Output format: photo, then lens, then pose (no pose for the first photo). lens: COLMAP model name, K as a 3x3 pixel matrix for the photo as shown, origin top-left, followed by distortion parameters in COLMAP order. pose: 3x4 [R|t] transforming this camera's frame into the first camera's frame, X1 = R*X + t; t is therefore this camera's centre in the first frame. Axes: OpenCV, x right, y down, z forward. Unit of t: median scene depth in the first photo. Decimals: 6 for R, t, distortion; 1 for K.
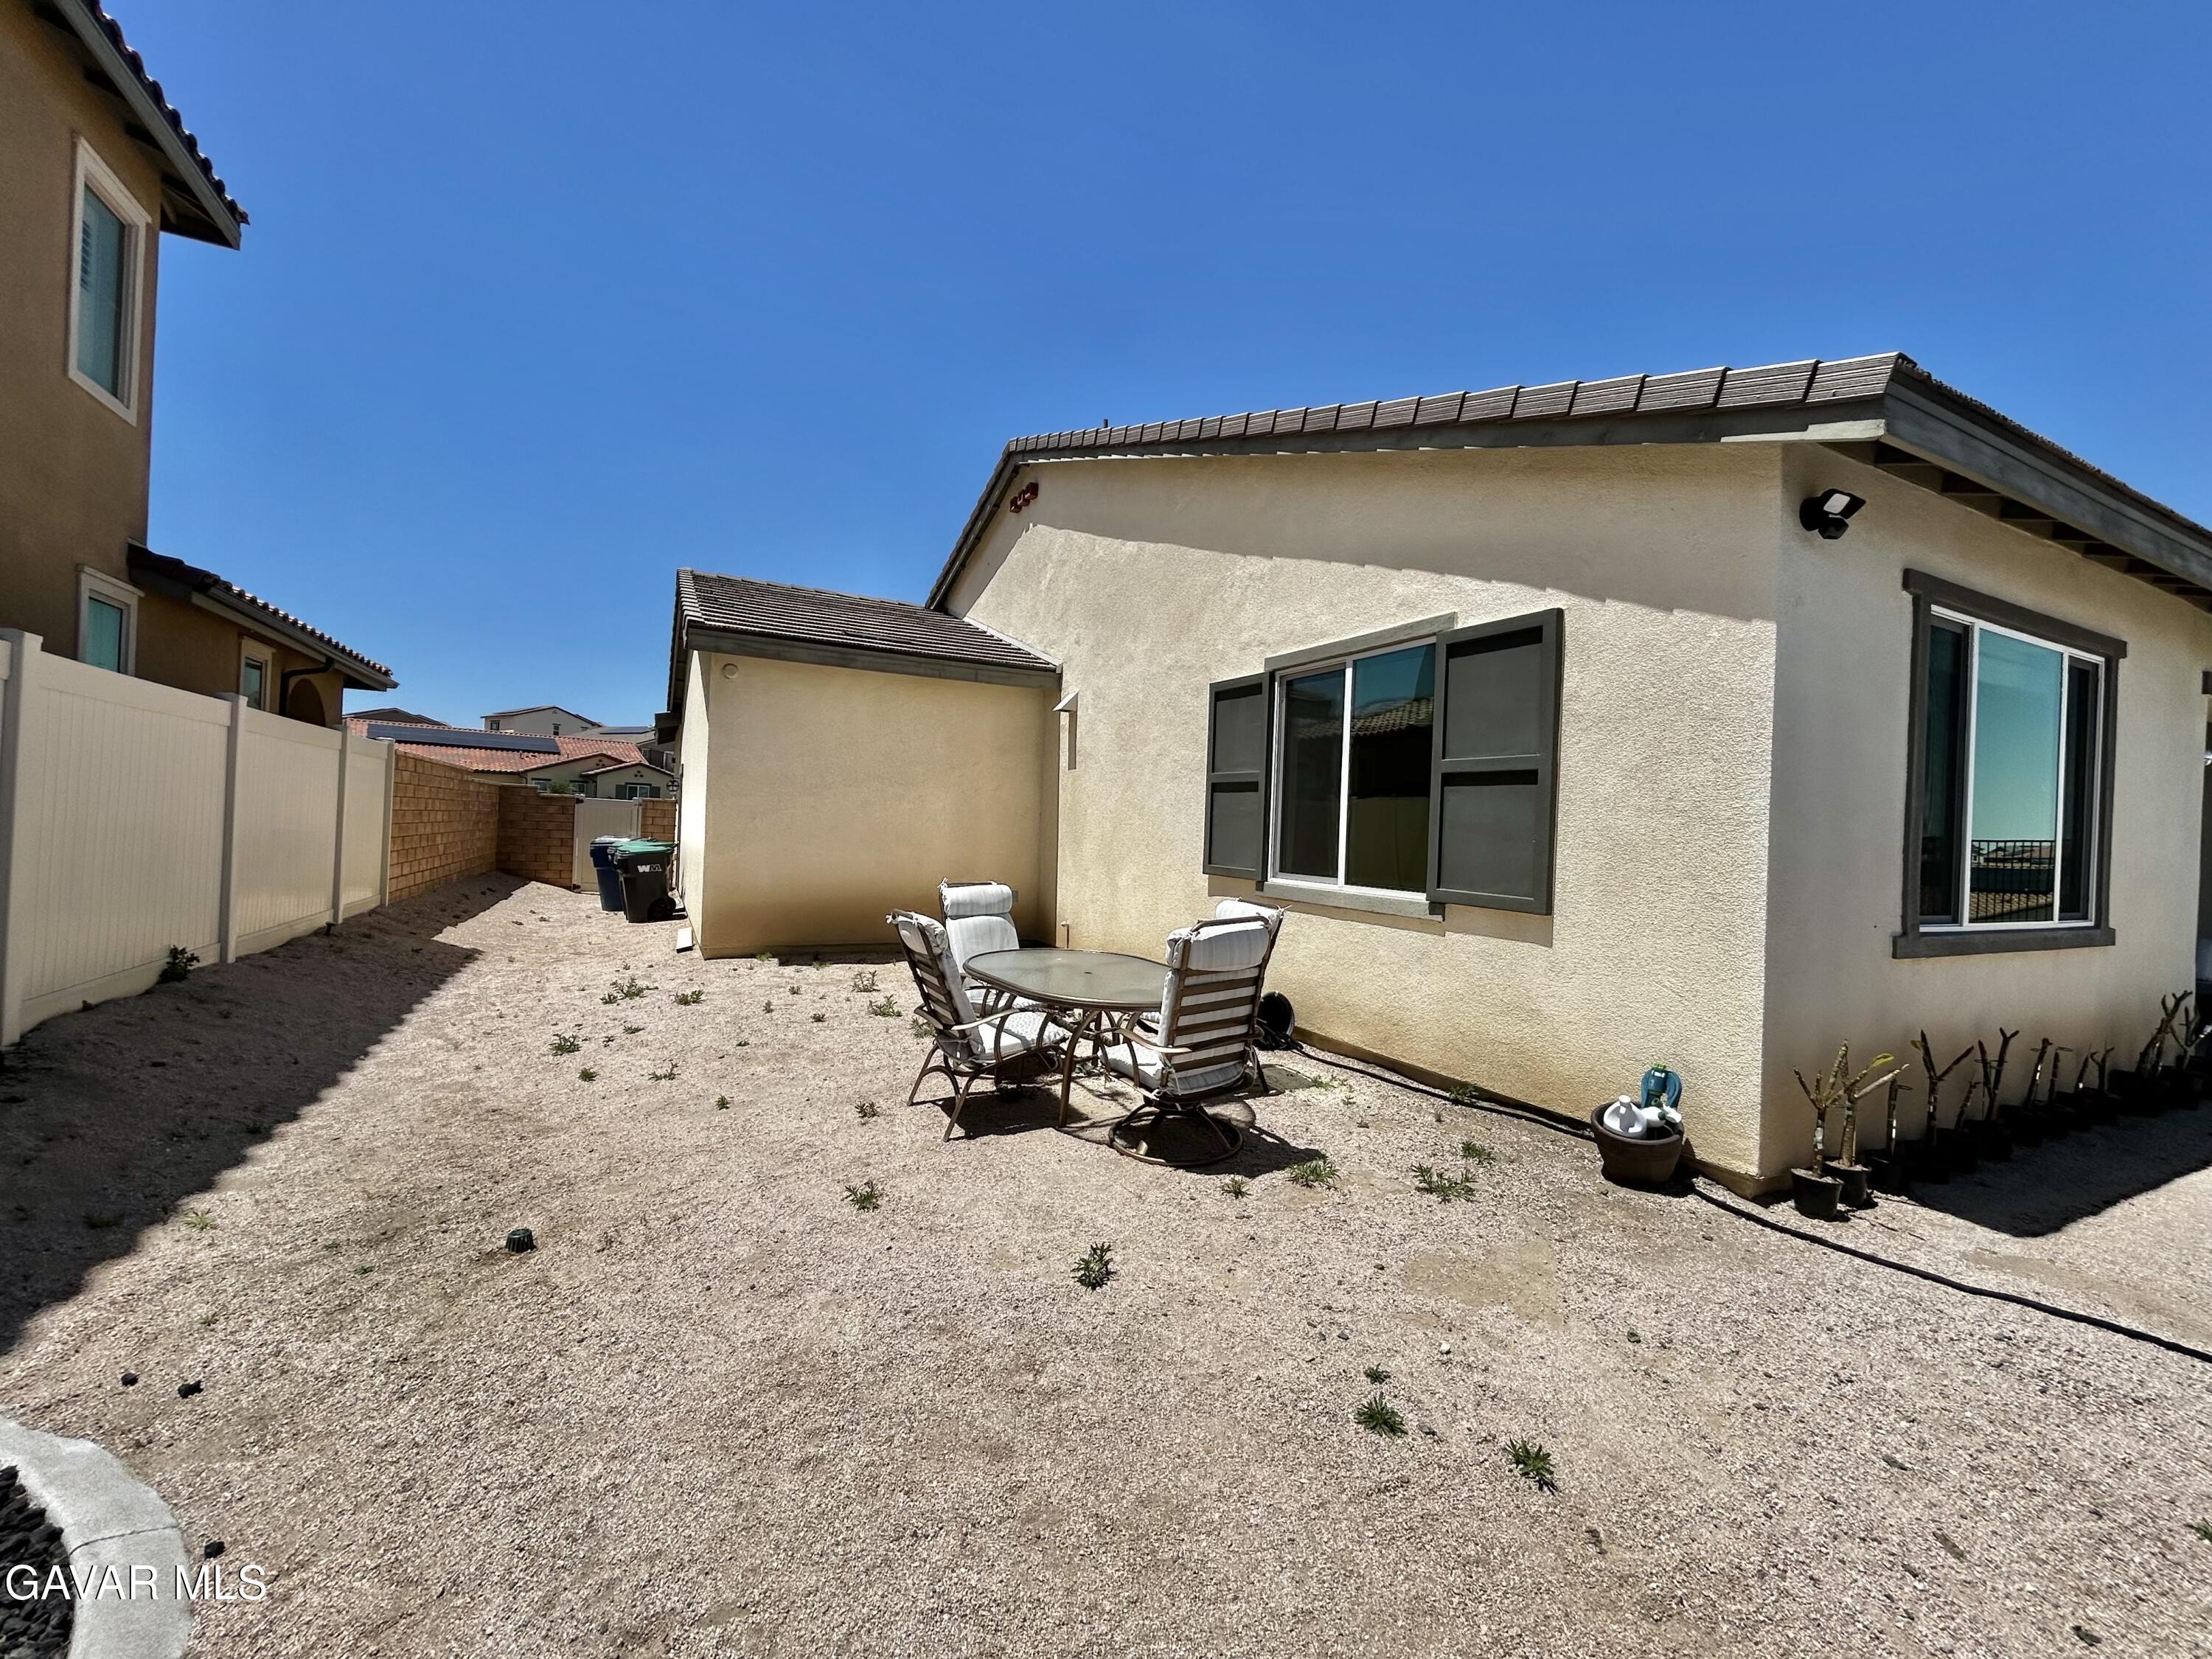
lens RADIAL K [[899.7, 0, 1108.7], [0, 899.7, 822.8], [0, 0, 1]] dist [-0.012731, 0.009522]
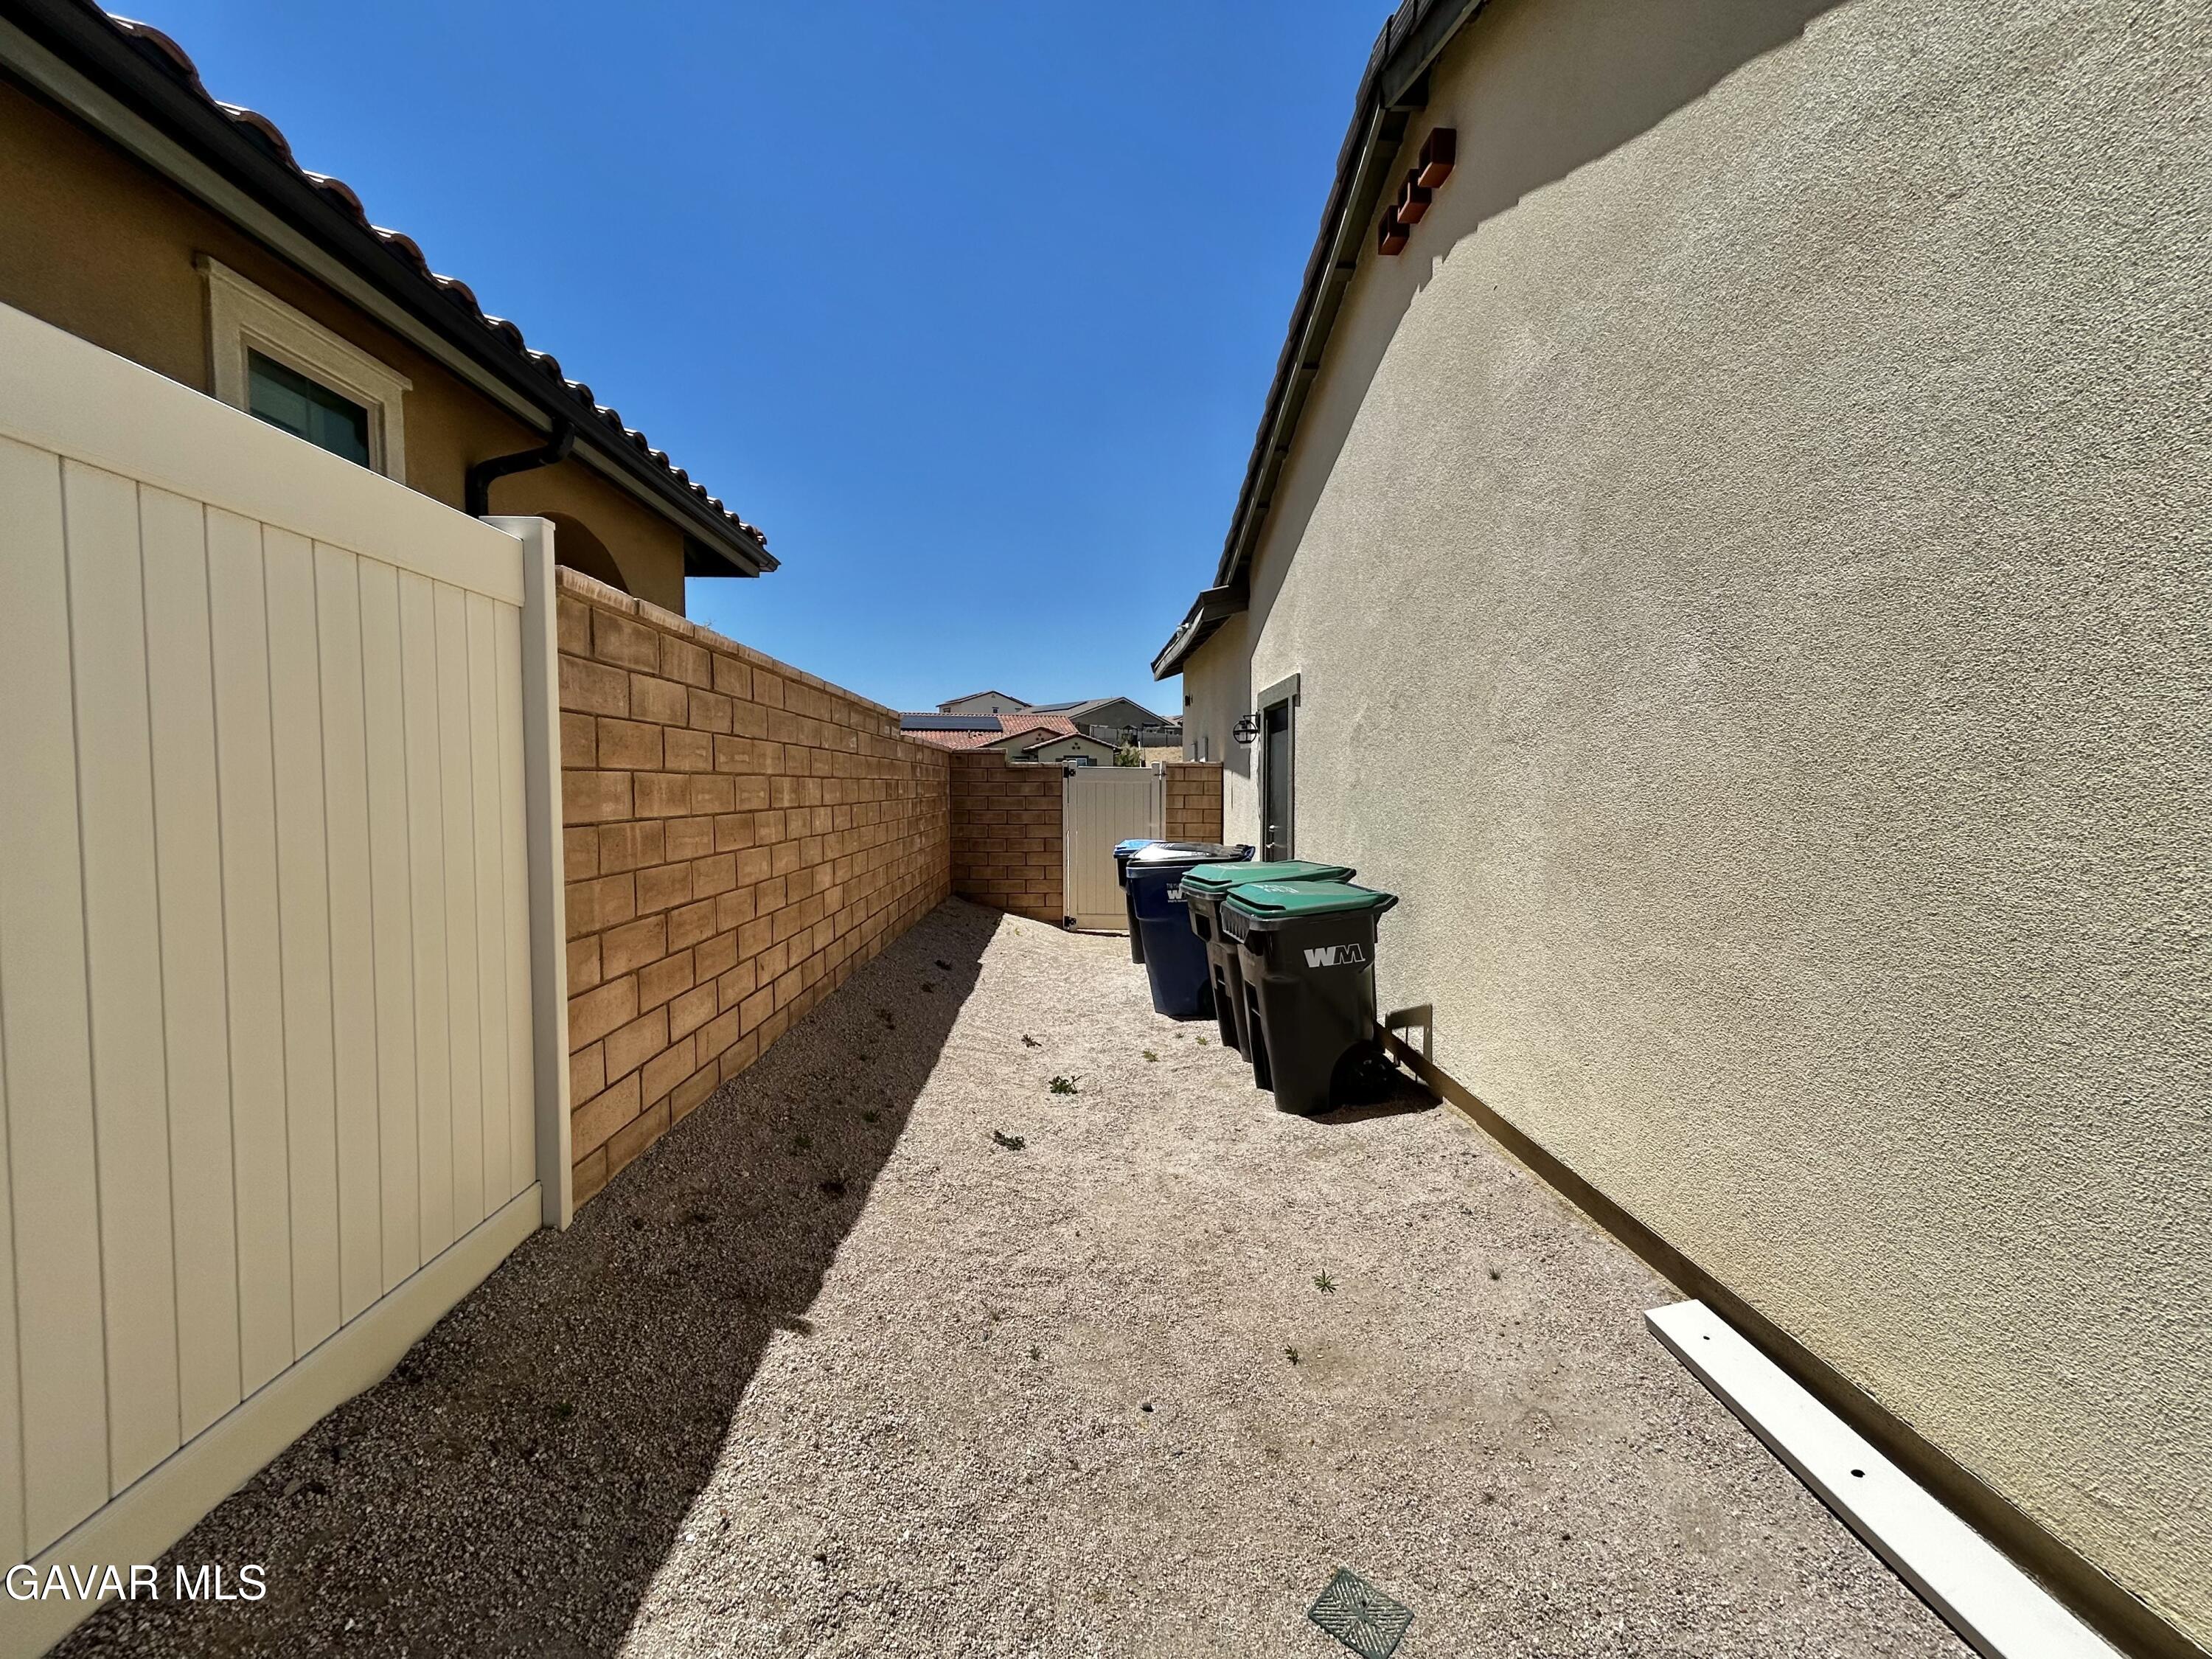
lens RADIAL K [[899.7, 0, 1108.7], [0, 899.7, 822.8], [0, 0, 1]] dist [-0.012731, 0.009522]
pose [[0.909075, -0.026622, -0.415782, -0.334024], [0.044005, 0.998510, 0.032278, -0.009668], [0.414303, -0.047640, 0.908891, 0.495215]]
